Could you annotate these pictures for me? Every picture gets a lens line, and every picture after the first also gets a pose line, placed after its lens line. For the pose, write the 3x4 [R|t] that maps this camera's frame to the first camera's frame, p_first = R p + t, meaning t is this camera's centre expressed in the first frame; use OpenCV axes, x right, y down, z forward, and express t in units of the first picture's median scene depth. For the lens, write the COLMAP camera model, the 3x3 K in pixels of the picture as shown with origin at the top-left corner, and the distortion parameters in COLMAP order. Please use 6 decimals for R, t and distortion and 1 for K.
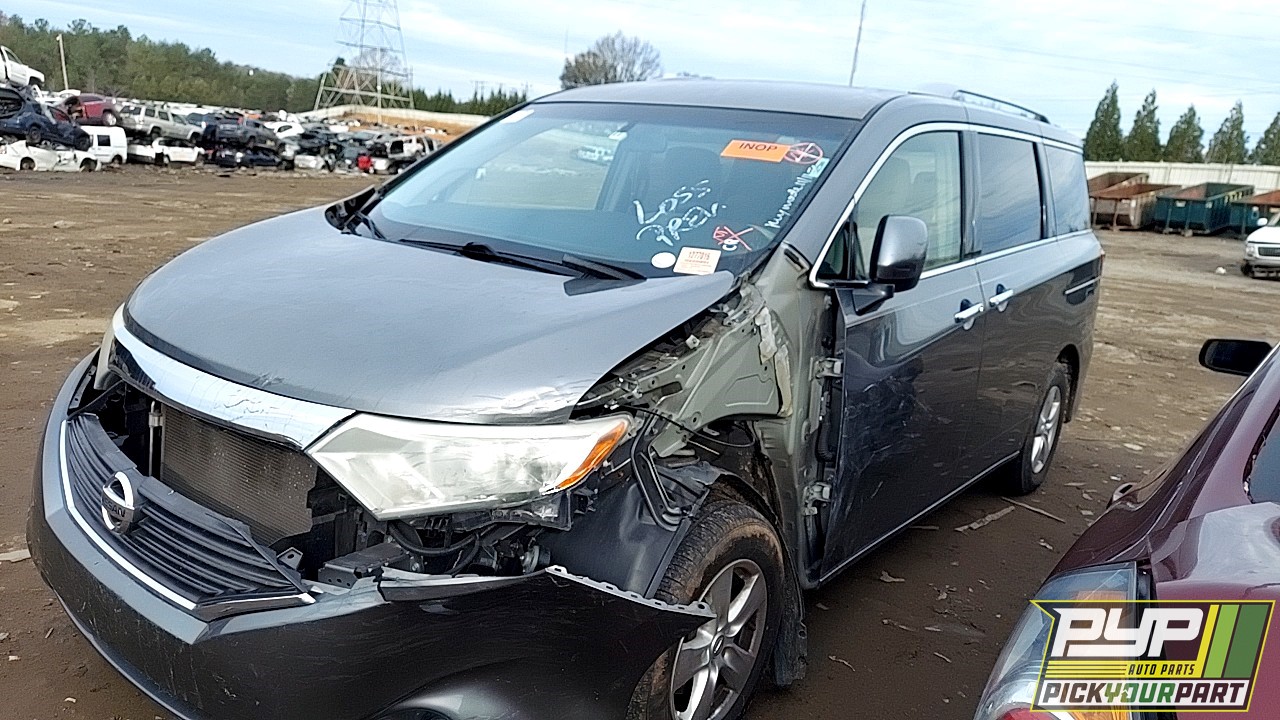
lens RADIAL K [[932.0, 0, 640.0], [0, 932.0, 360.0], [0, 0, 1]] dist [0.055626, -0.063052]
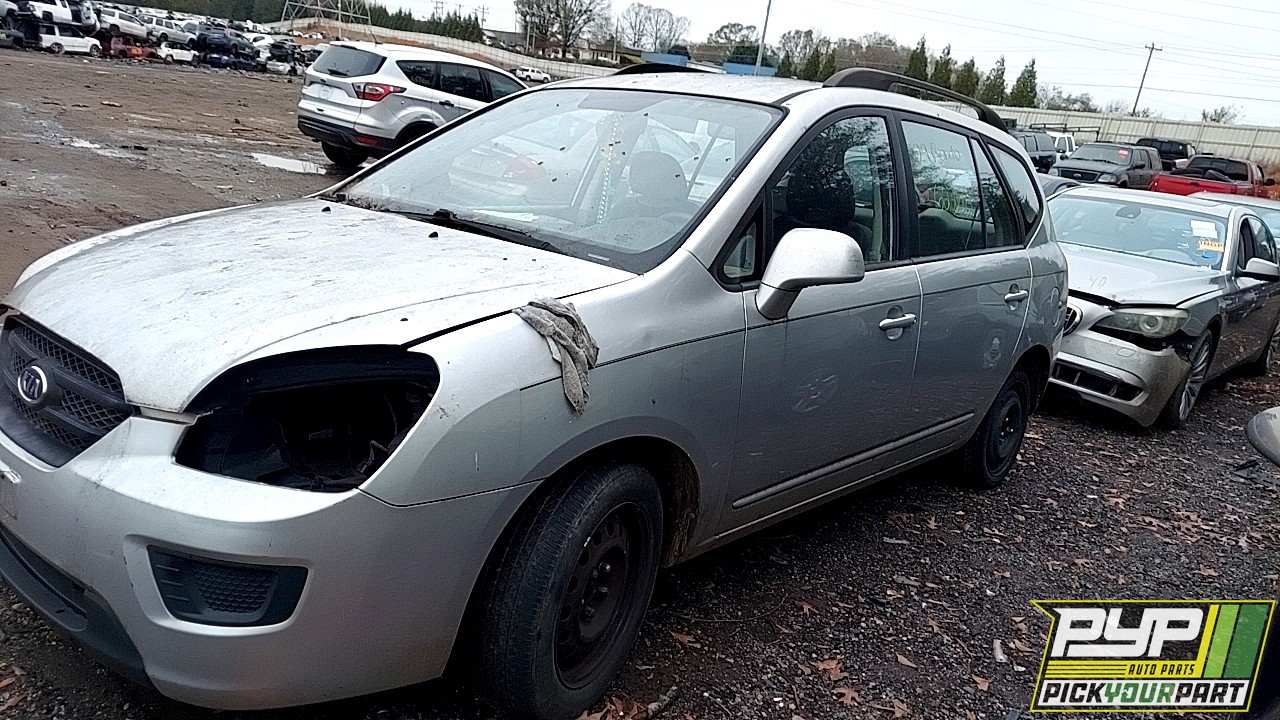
lens RADIAL K [[925.2, 0, 652.5], [0, 925.2, 358.5], [0, 0, 1]] dist [0.061642, -0.060727]
pose [[0.998155, 0.033853, 0.050397, 0.094984], [-0.037325, 0.996874, 0.069635, 0.069276], [-0.047882, -0.071388, 0.996299, -0.289609]]
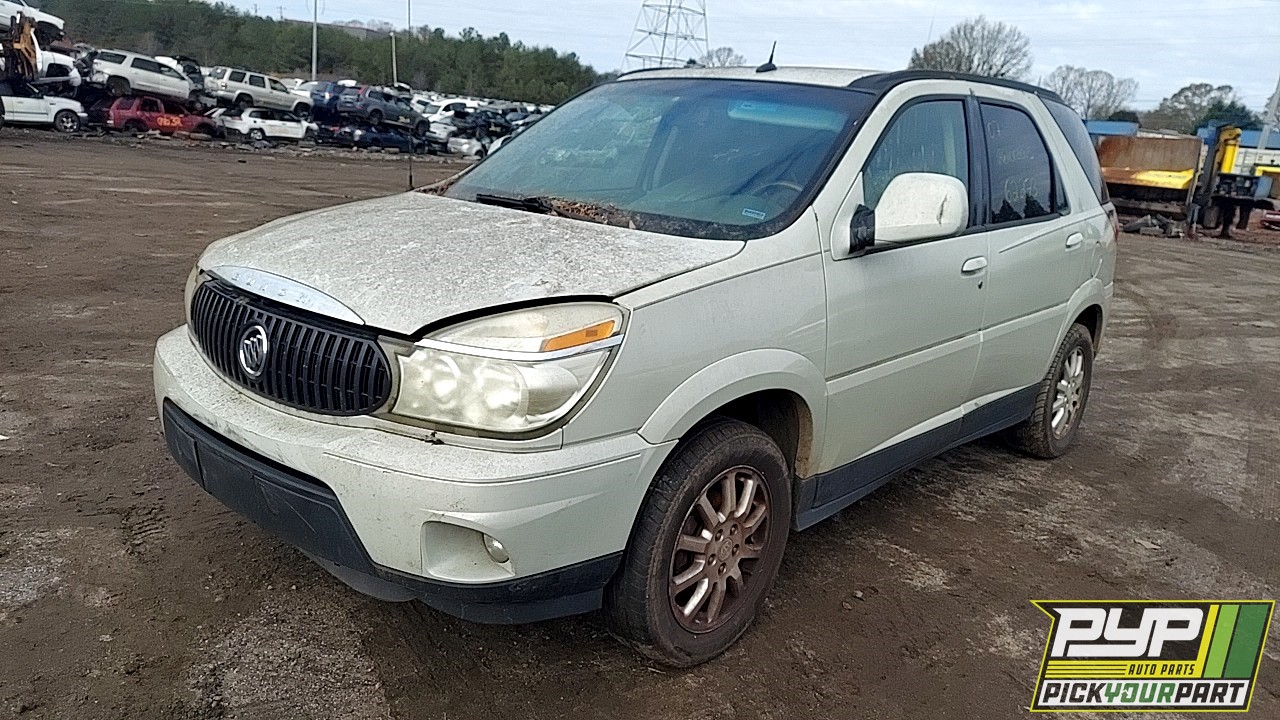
lens RADIAL K [[923.9, 0, 640.0], [0, 923.9, 360.0], [0, 0, 1]] dist [0.061449, -0.059747]
pose [[0.926436, 0.101379, -0.362544, 0.091970], [-0.103151, 0.994560, 0.014522, -0.045046], [0.362044, 0.023943, 0.931854, 0.262649]]
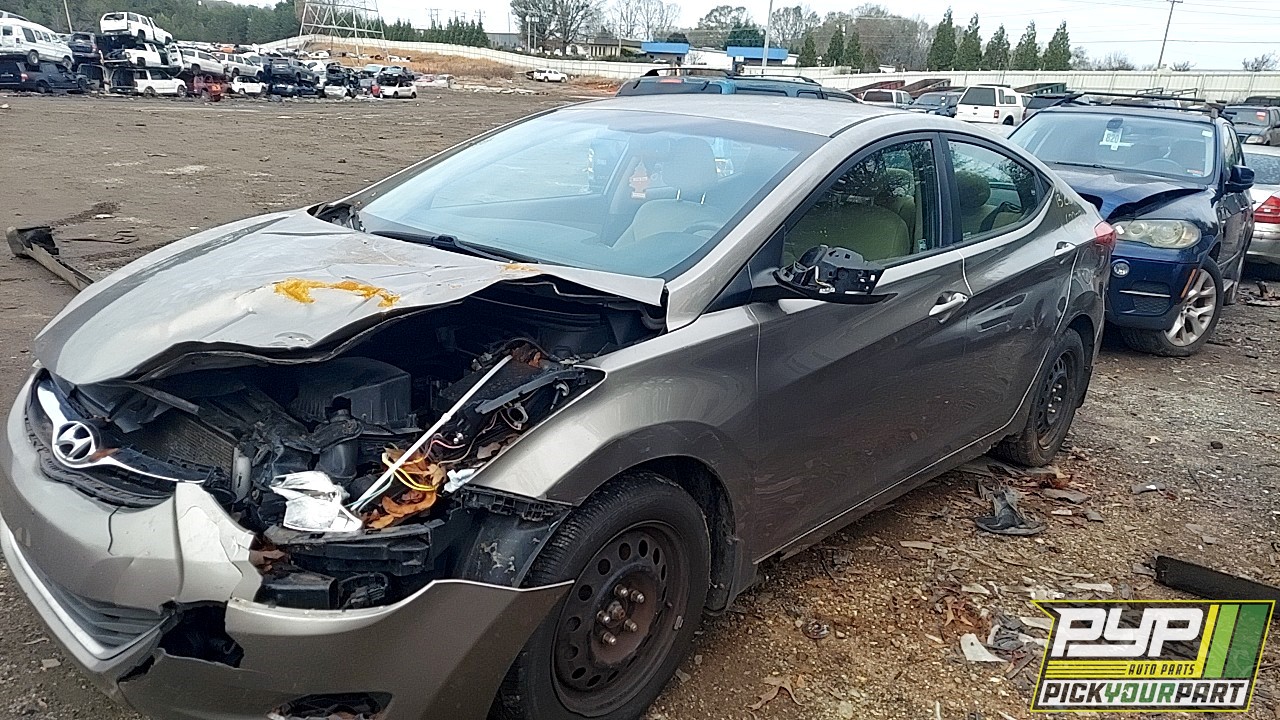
lens RADIAL K [[925.2, 0, 652.5], [0, 925.2, 358.5], [0, 0, 1]] dist [0.061642, -0.060727]
pose [[0.997558, -0.048241, 0.050498, 0.007470], [0.043979, 0.995631, 0.082366, 0.066172], [-0.054250, -0.079944, 0.995322, -0.318008]]
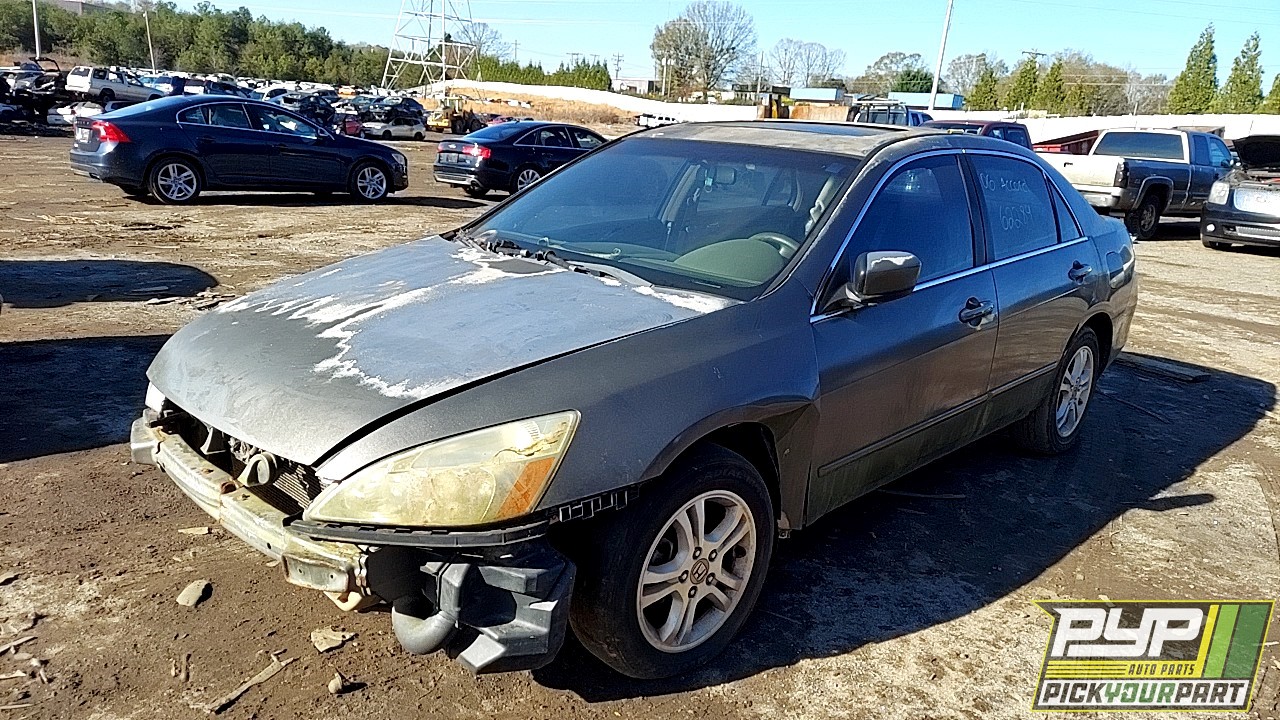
lens RADIAL K [[923.9, 0, 640.0], [0, 923.9, 360.0], [0, 0, 1]] dist [0.061449, -0.059747]
pose [[0.991351, 0.020251, -0.129662, 0.109821], [-0.016601, 0.999437, 0.029173, -0.004899], [0.130180, -0.026768, 0.991129, 0.077482]]
